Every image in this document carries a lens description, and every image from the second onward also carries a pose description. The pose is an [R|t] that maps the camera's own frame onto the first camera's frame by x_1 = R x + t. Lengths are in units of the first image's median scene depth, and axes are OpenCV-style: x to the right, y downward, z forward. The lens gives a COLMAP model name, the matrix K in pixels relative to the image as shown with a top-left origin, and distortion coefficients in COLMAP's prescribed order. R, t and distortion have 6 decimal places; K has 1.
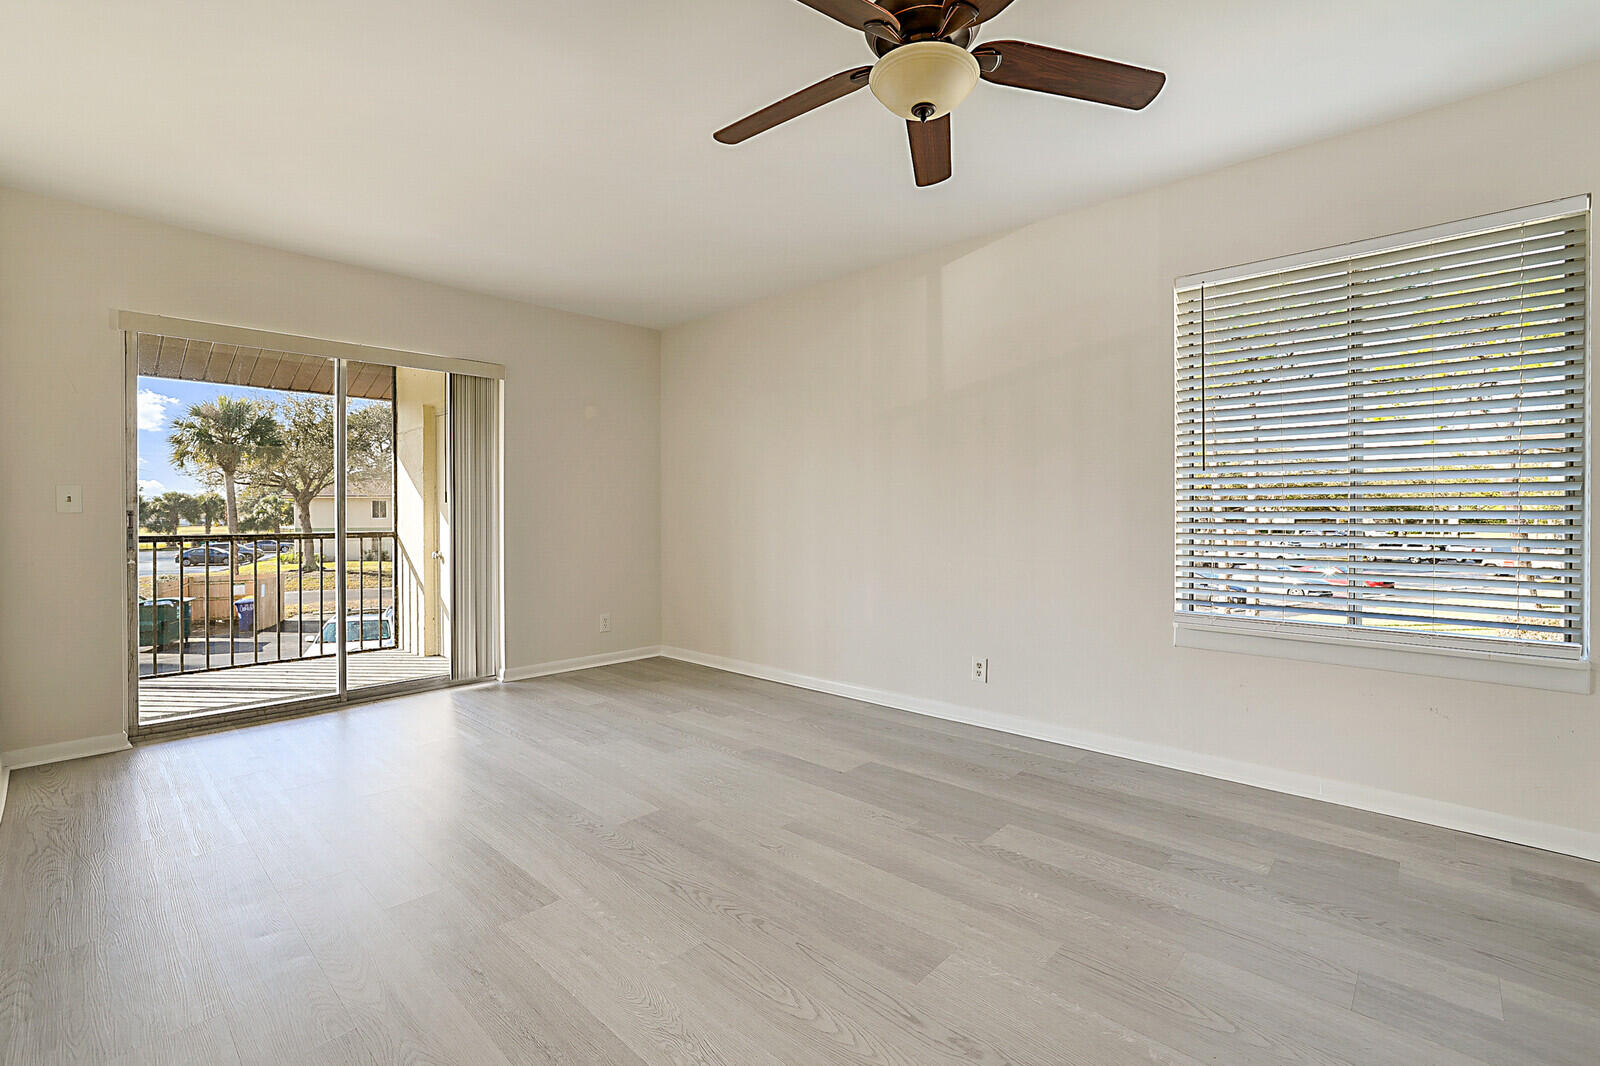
lens RADIAL K [[691.3, 0, 802.6], [0, 691.3, 520.4], [0, 0, 1]] dist [-0.019704, 0.000567]
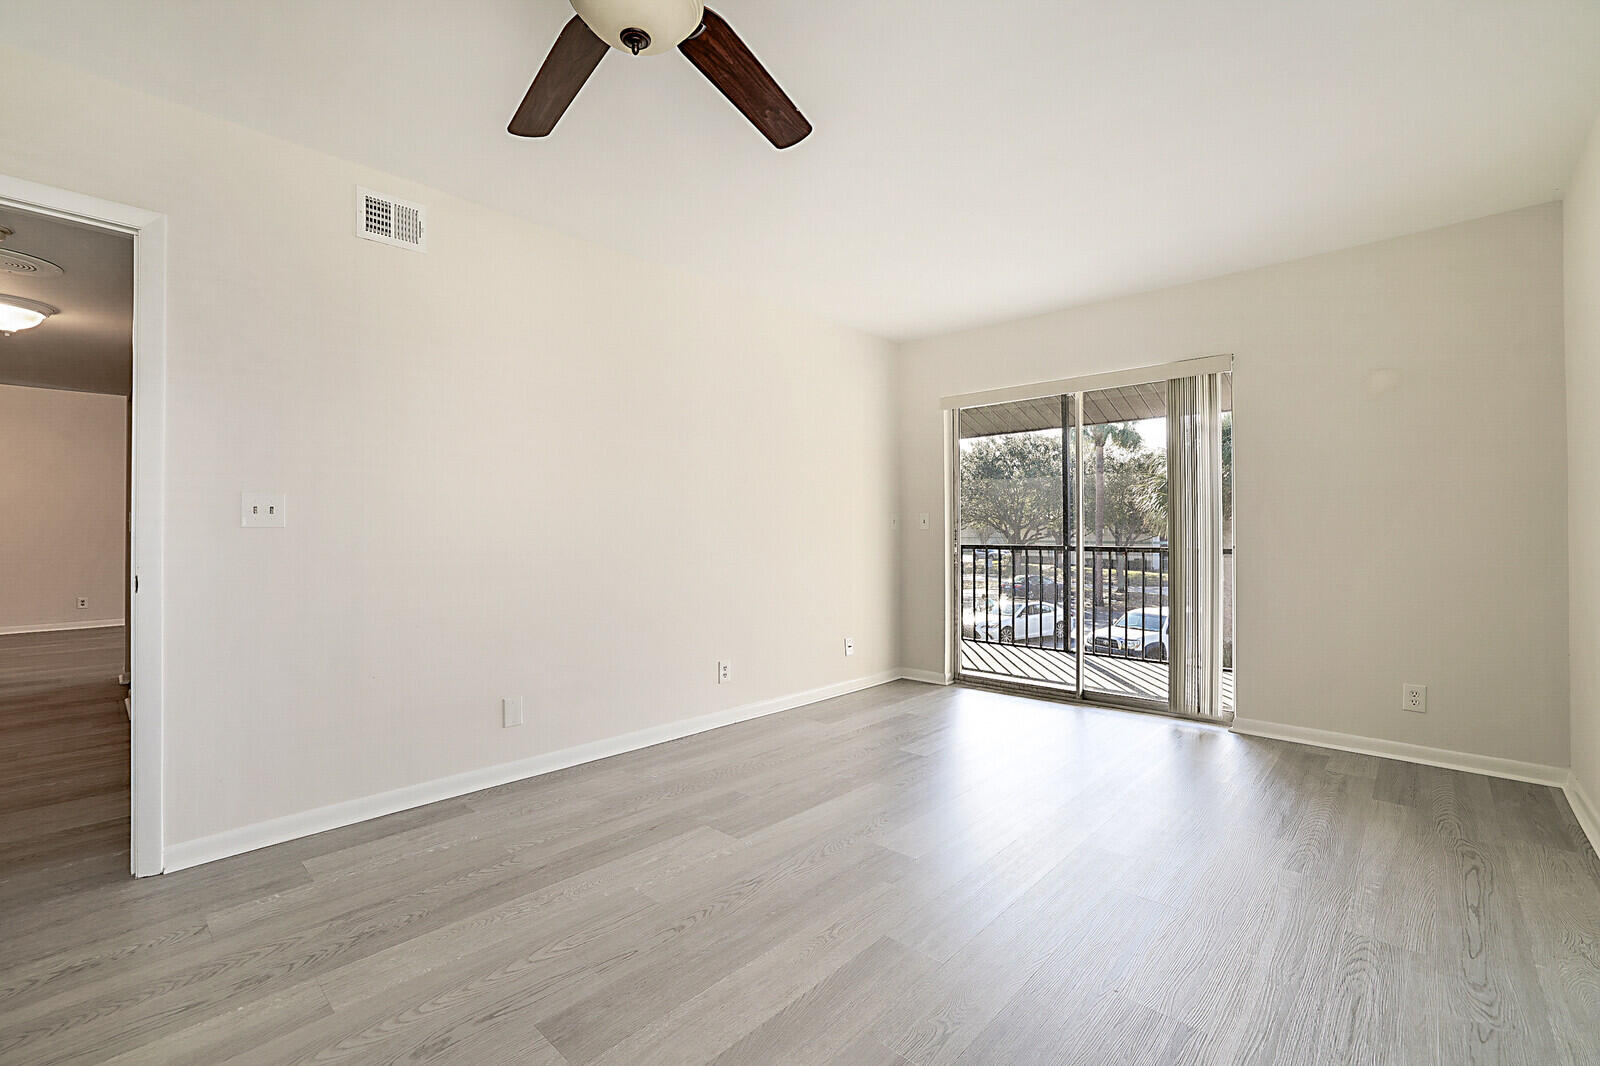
lens RADIAL K [[691.3, 0, 802.6], [0, 691.3, 520.4], [0, 0, 1]] dist [-0.019704, 0.000567]
pose [[-0.002797, -0.015617, -0.999874, 0.612882], [-0.005768, 0.999862, -0.015600, -0.005972], [0.999979, 0.005723, -0.002887, 0.748712]]
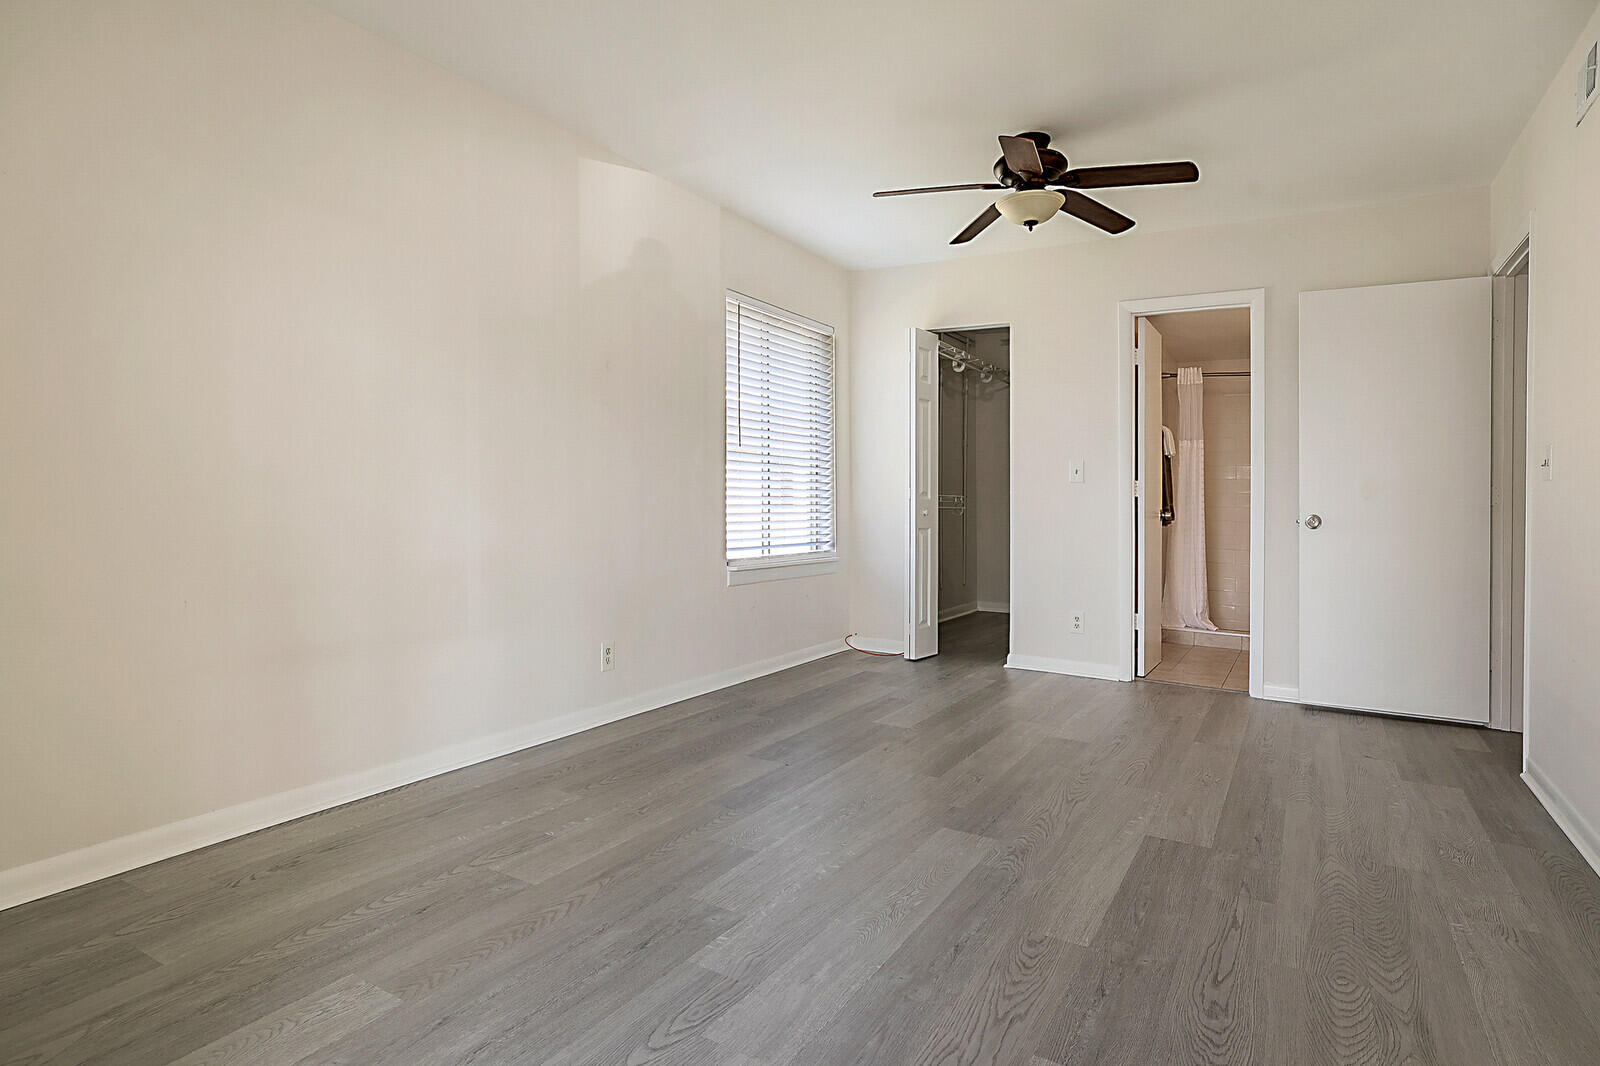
lens RADIAL K [[868.9, 0, 800.0], [0, 868.9, 533.0], [0, 0, 1]] dist [0.000410, 0.000131]
pose [[-0.204238, -0.040536, 0.978082, -1.052912], [-0.013593, 0.999163, 0.038572, 0.018436], [-0.978827, -0.005417, -0.204618, 1.223010]]
